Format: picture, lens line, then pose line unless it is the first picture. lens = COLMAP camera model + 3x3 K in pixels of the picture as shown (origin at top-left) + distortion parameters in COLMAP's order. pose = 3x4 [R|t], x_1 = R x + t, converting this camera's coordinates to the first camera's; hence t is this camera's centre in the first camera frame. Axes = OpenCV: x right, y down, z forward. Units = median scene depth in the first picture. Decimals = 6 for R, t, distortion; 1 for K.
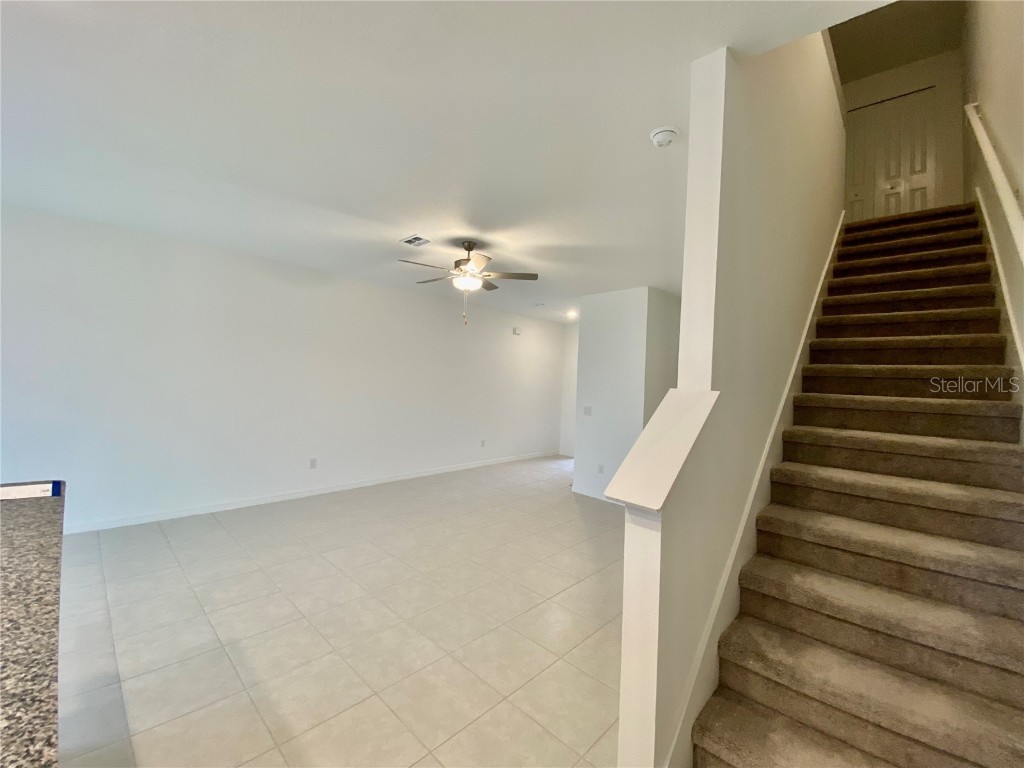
lens RADIAL K [[411.2, 0, 511.4], [0, 411.2, 380.6], [0, 0, 1]] dist [0.001821, -0.011122]
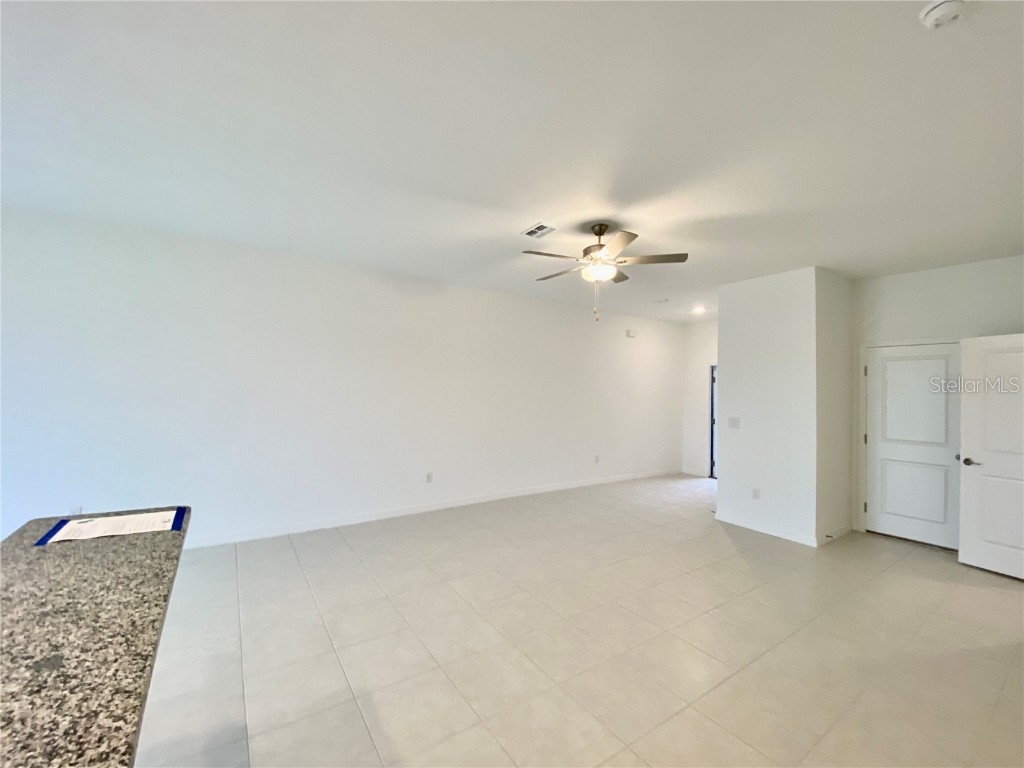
lens RADIAL K [[416.4, 0, 507.7], [0, 416.4, 378.1], [0, 0, 1]] dist [0.019679, -0.019055]
pose [[0.973131, -0.030859, -0.228177, -0.101635], [0.022630, 0.998999, -0.038593, 0.012426], [0.229139, 0.032393, 0.972854, 0.115772]]
